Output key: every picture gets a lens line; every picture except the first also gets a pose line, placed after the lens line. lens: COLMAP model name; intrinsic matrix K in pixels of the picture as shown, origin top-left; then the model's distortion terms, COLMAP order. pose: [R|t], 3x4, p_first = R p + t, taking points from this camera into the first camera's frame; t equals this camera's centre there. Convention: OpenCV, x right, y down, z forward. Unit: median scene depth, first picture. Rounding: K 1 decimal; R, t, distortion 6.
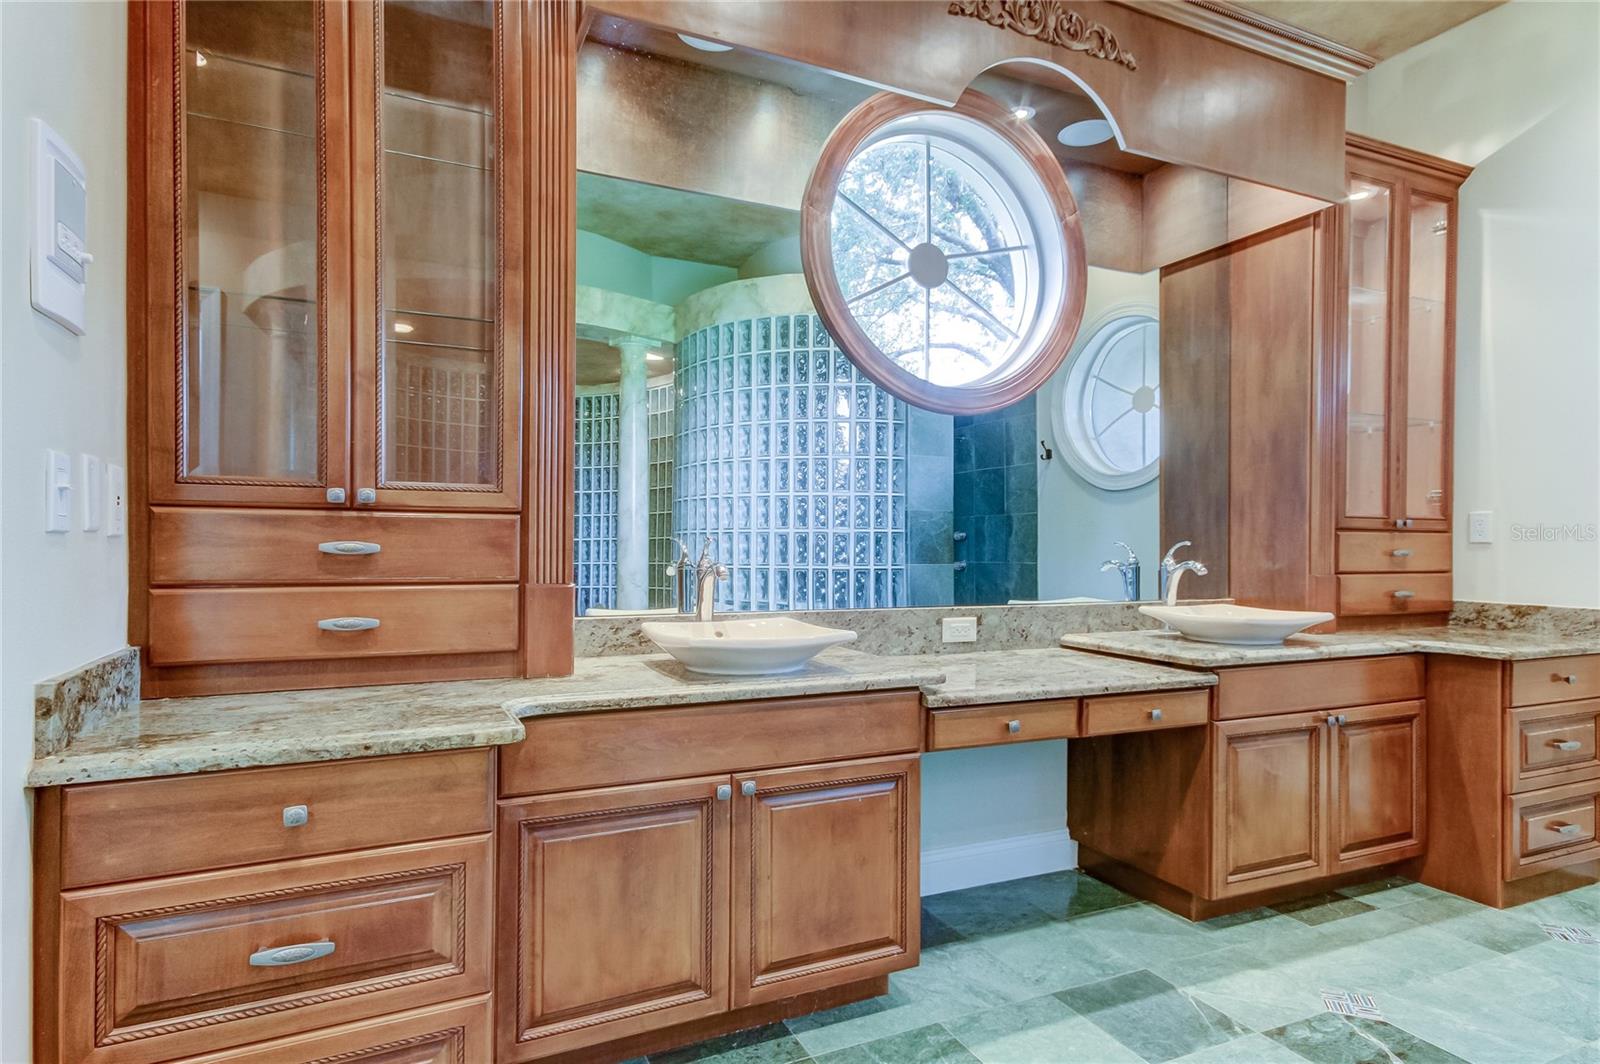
lens RADIAL K [[845.5, 0, 700.3], [0, 845.5, 546.7], [0, 0, 1]] dist [0.014267, -0.000685]
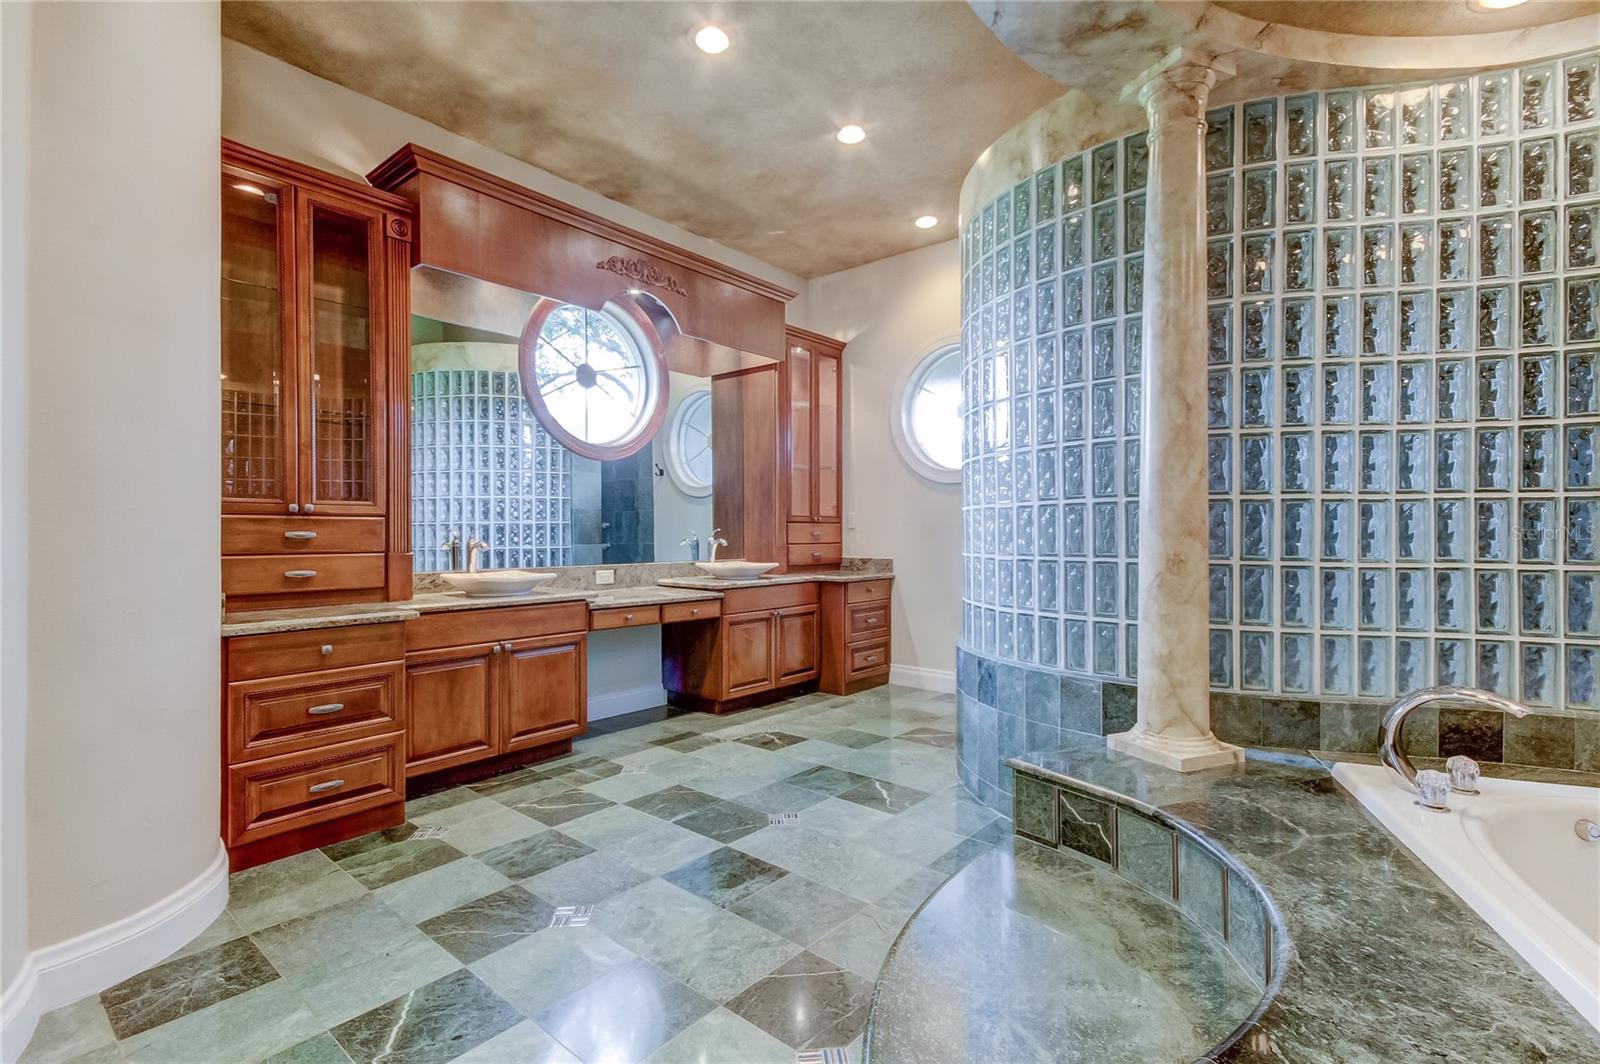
lens RADIAL K [[754.7, 0, 725.4], [0, 754.7, 531.7], [0, 0, 1]] dist [0.015285, 0.000188]
pose [[0.897883, -0.007704, 0.440166, -0.202617], [0.009184, 0.999957, -0.001234, 0.003551], [-0.440137, 0.005150, 0.897916, -0.663272]]
